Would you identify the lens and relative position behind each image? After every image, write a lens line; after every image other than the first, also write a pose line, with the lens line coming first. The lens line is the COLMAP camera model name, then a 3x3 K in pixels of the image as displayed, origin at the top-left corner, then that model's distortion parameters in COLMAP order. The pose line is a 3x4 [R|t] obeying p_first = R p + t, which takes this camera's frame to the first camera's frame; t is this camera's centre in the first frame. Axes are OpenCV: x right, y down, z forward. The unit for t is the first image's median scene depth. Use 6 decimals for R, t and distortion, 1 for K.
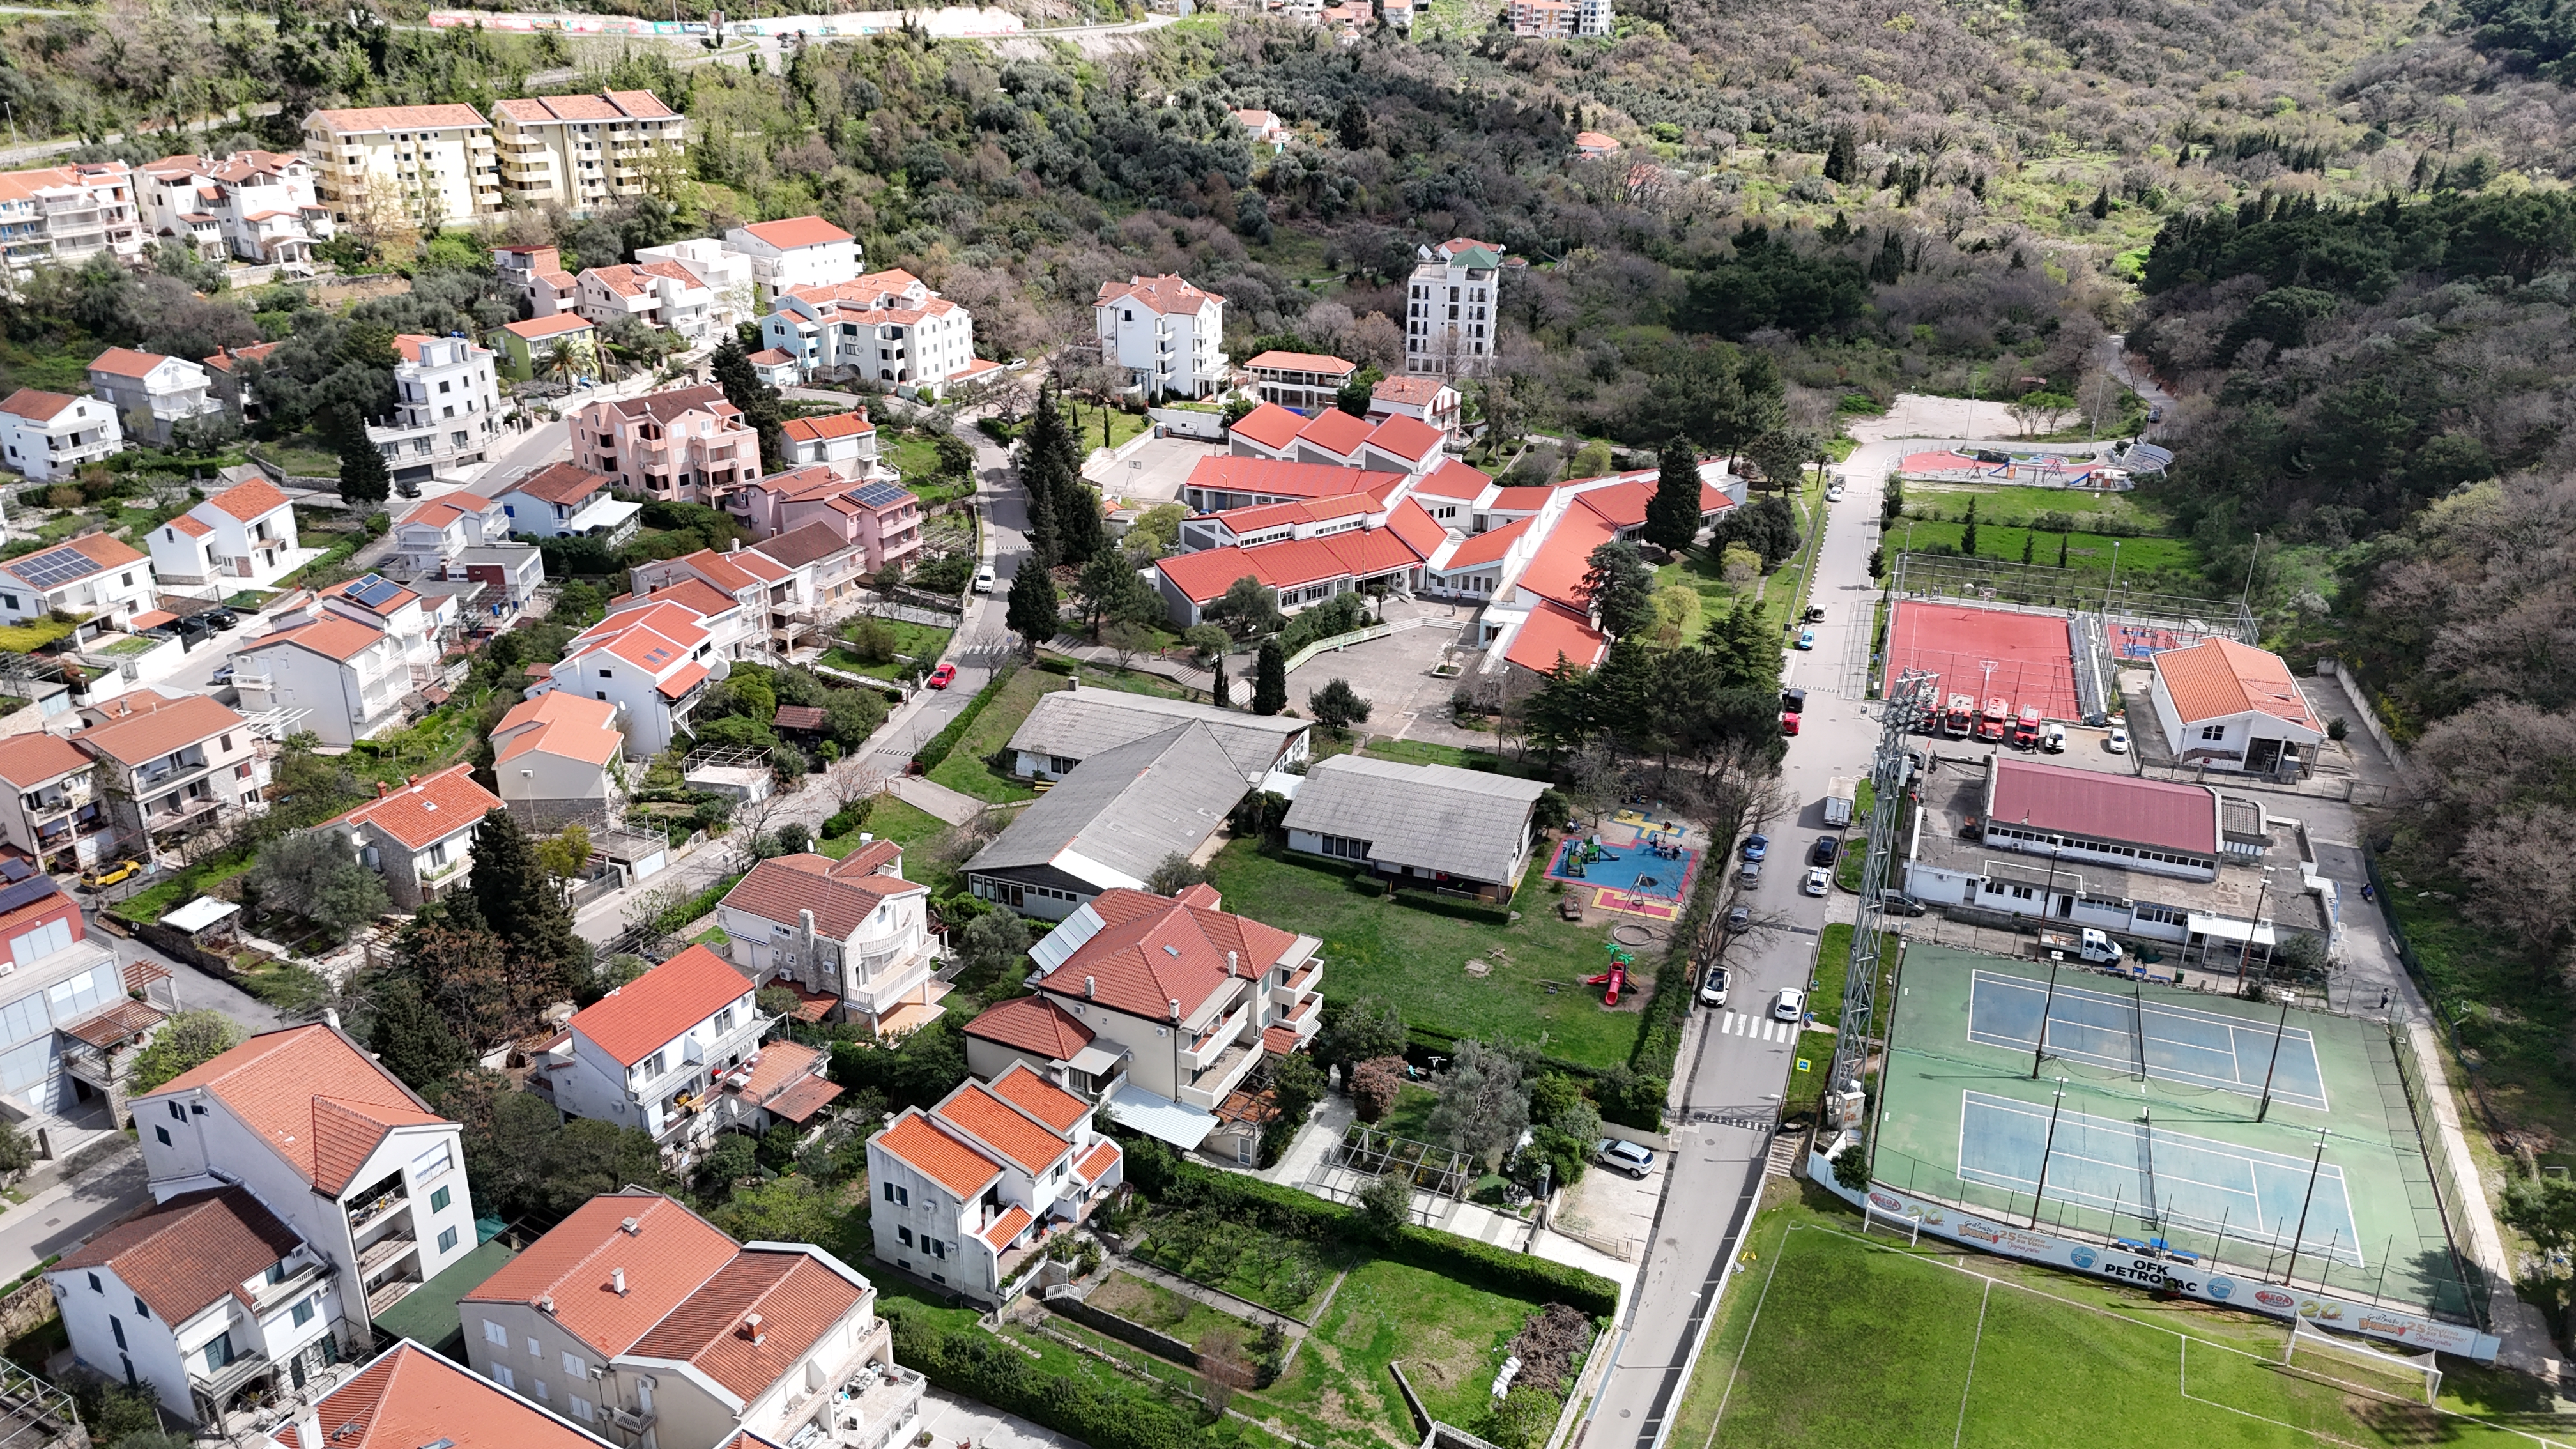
lens RADIAL K [[1882.5, 0, 1290.6], [0, 1882.5, 730.8], [0, 0, 1]] dist [0.063359, -0.051264]
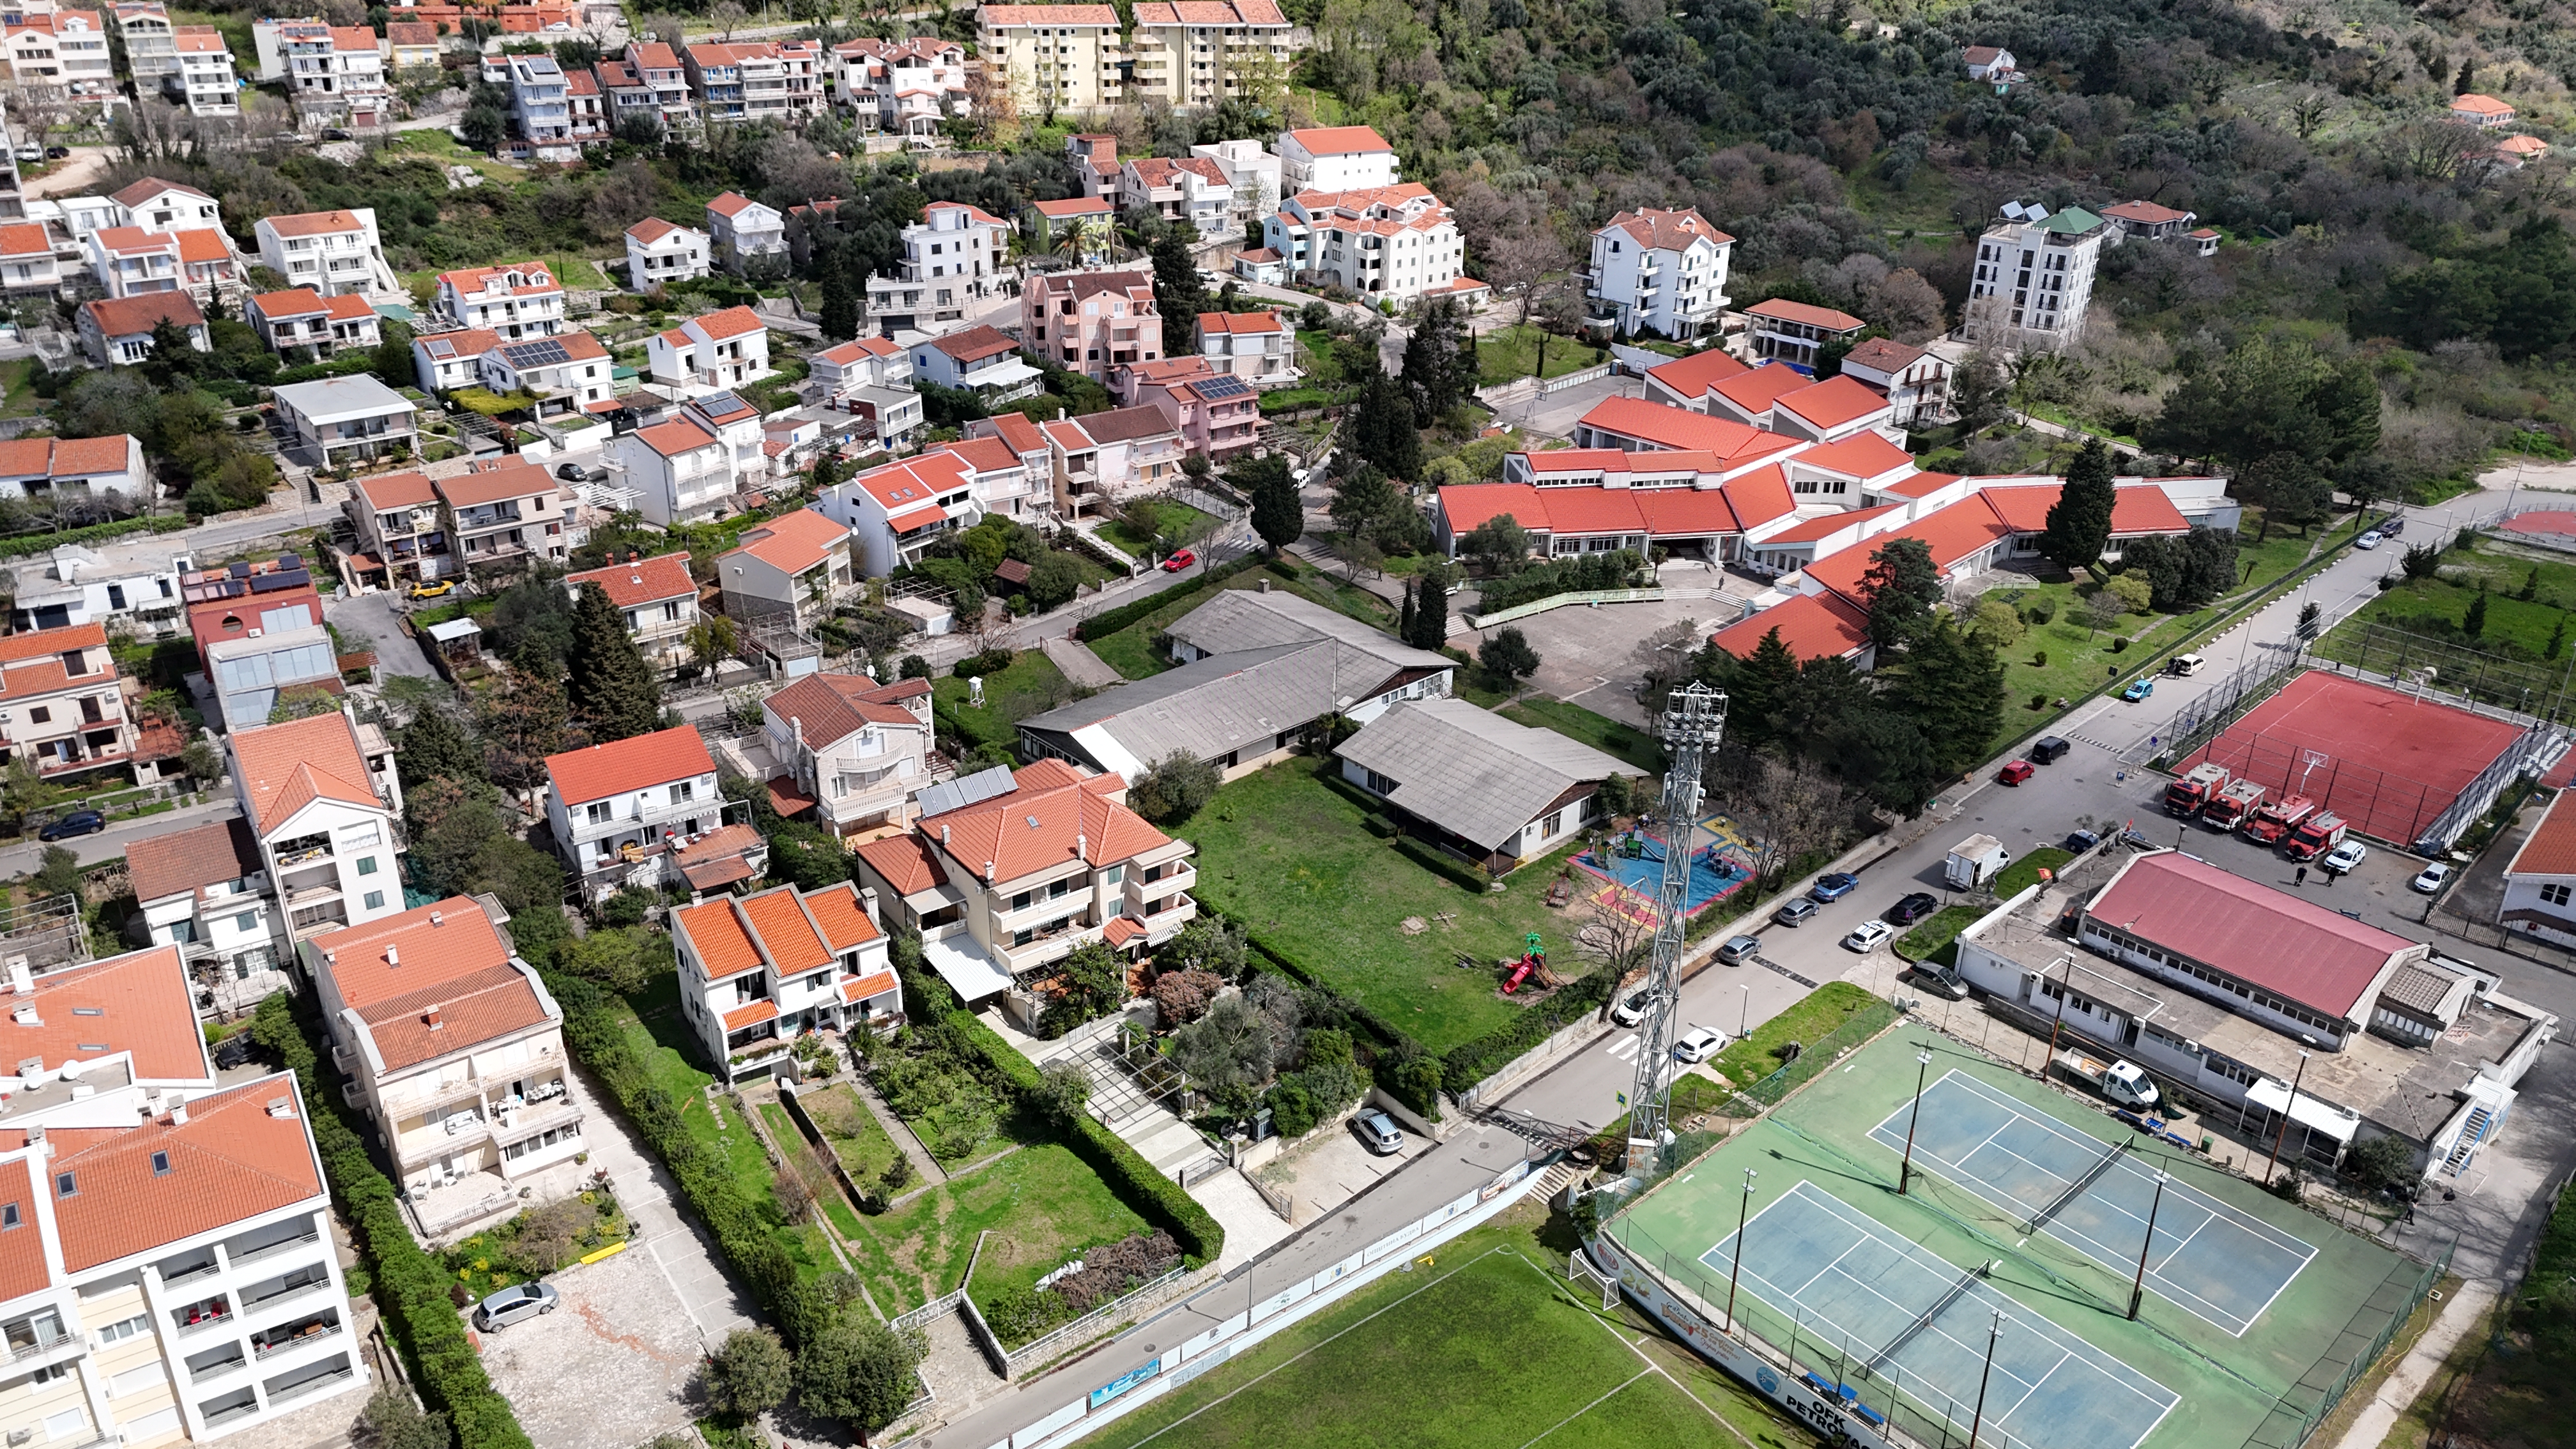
lens RADIAL K [[1882.5, 0, 1290.6], [0, 1882.5, 730.8], [0, 0, 1]] dist [0.063359, -0.051264]
pose [[0.888677, 0.200919, -0.412170, 0.308039], [-0.186825, 0.979550, 0.074685, -0.024251], [0.418747, 0.010633, 0.908041, 0.064793]]
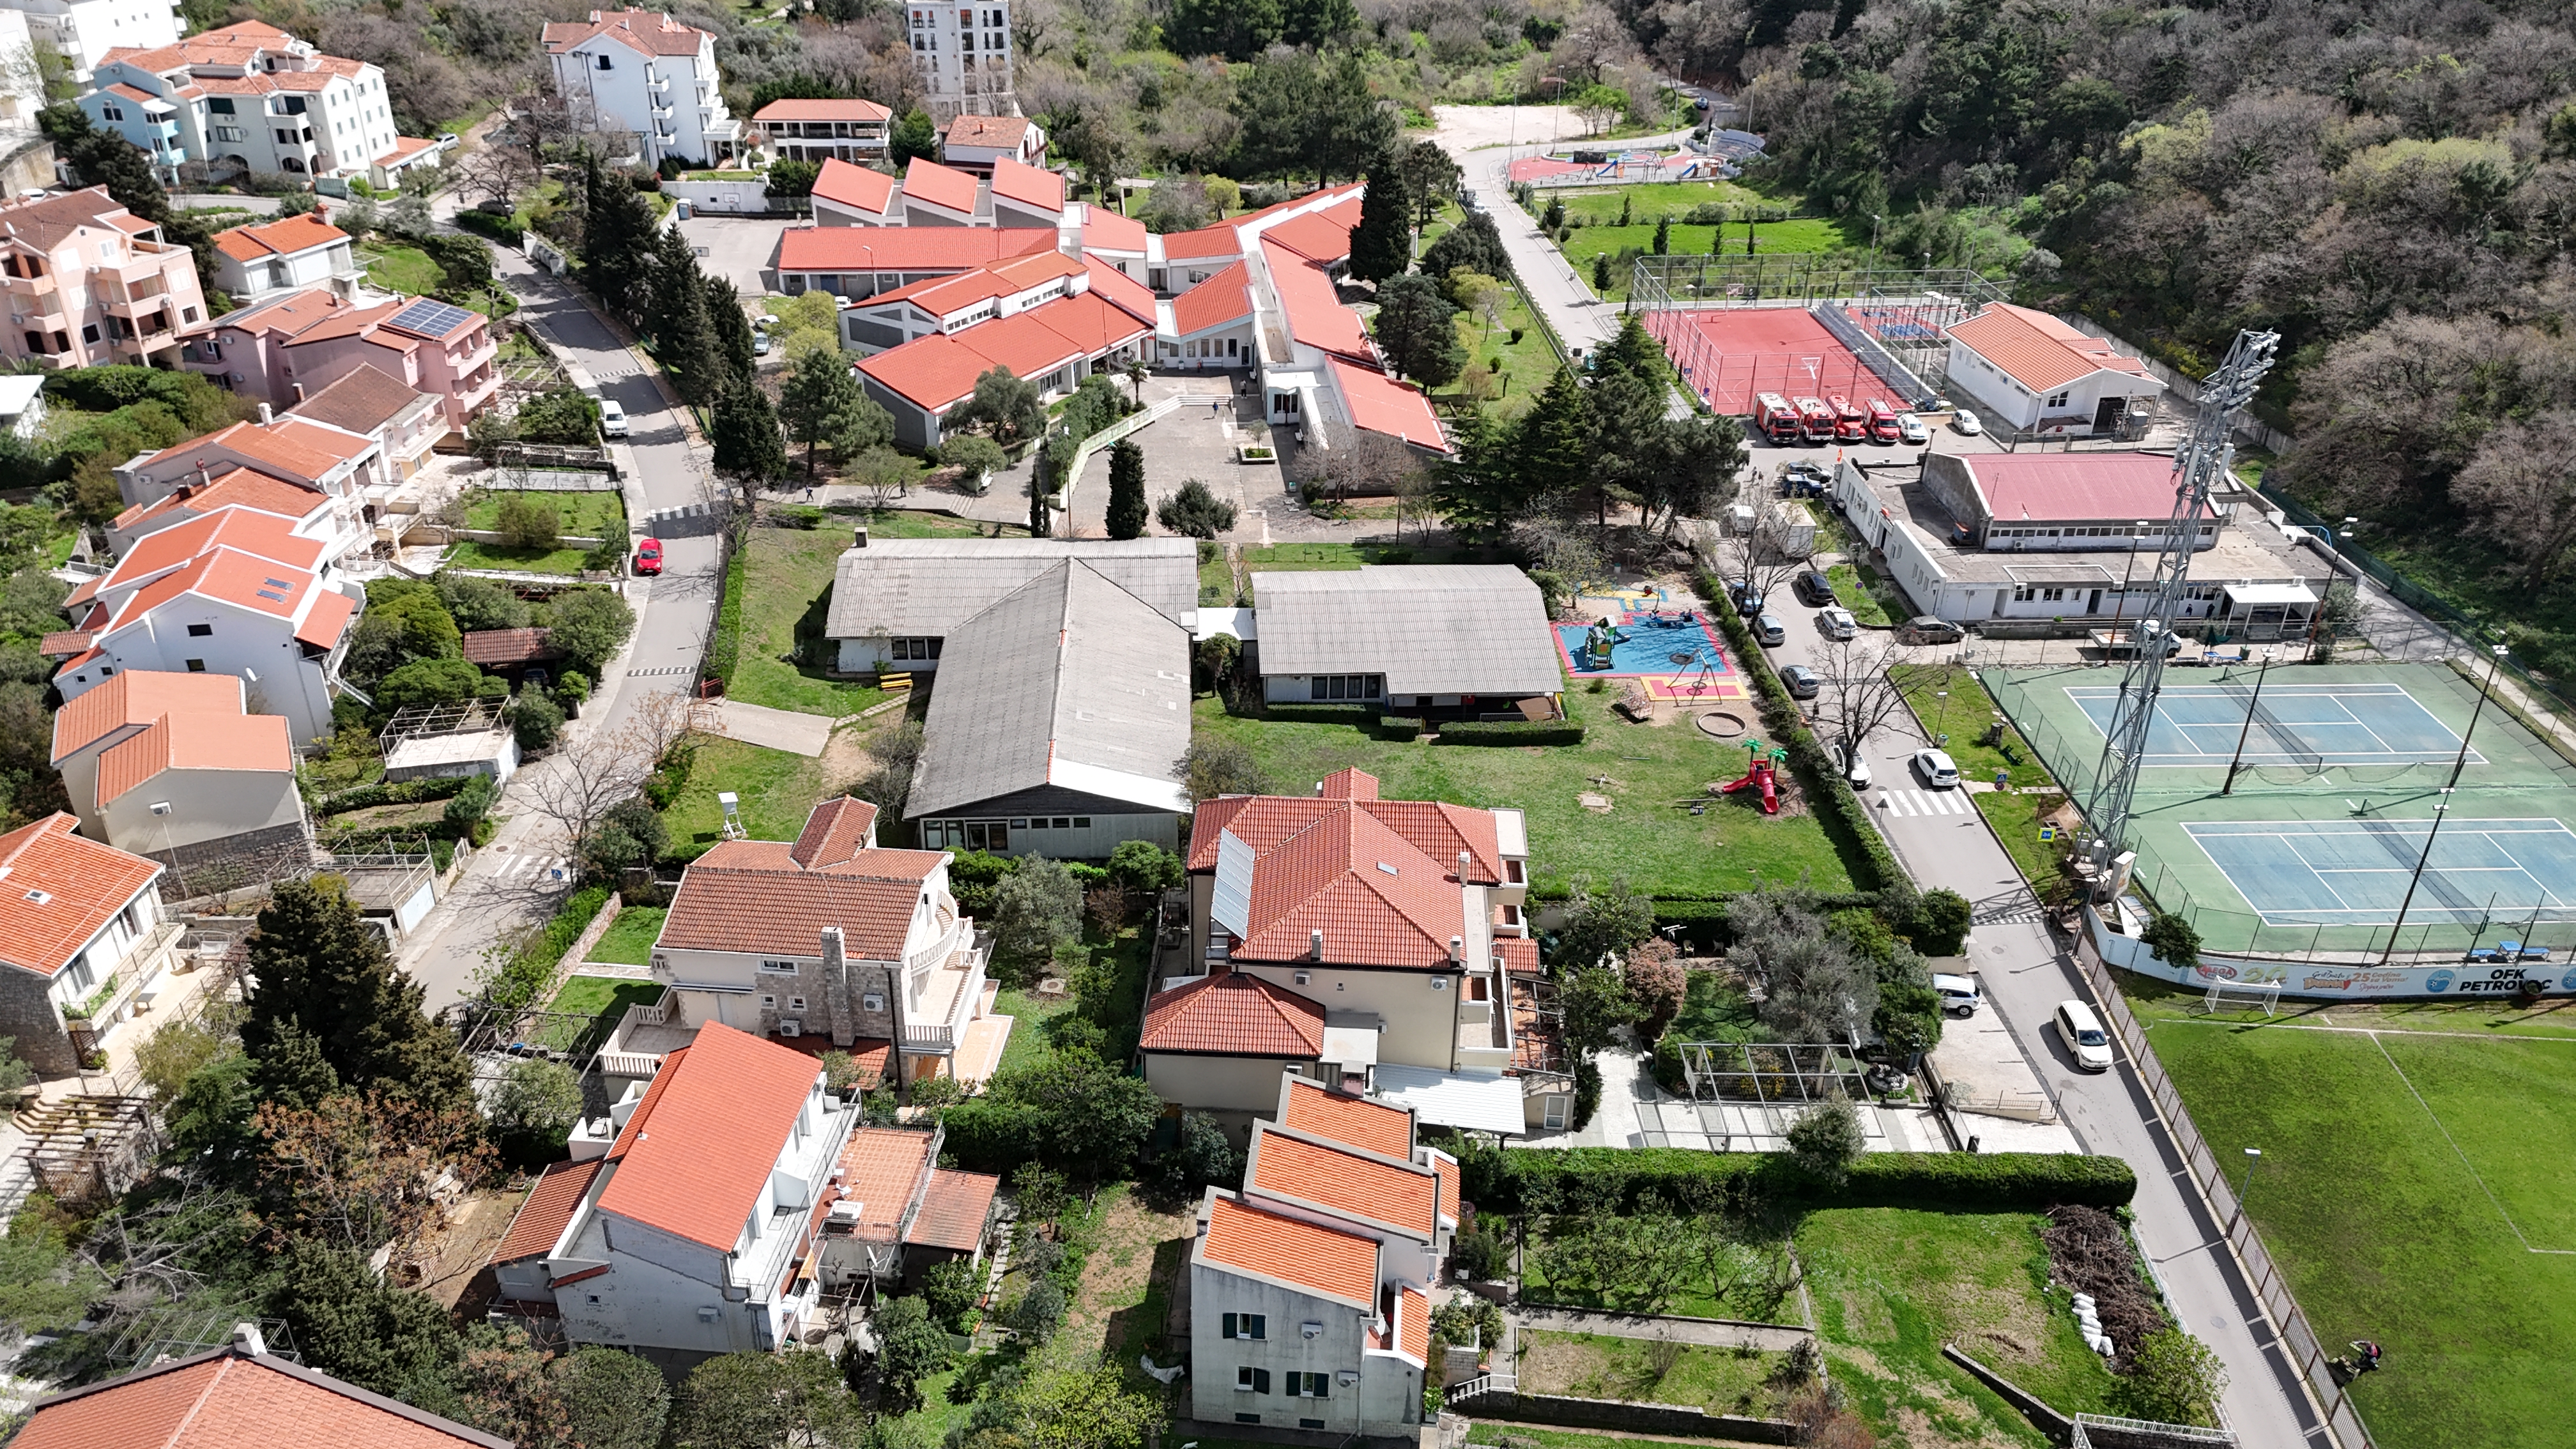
lens RADIAL K [[1882.5, 0, 1290.6], [0, 1882.5, 730.8], [0, 0, 1]] dist [0.063359, -0.051264]
pose [[0.919704, -0.192391, 0.342244, -0.208816], [0.153860, 0.978598, 0.136649, -0.023685], [-0.361209, -0.073019, 0.929621, 0.222707]]
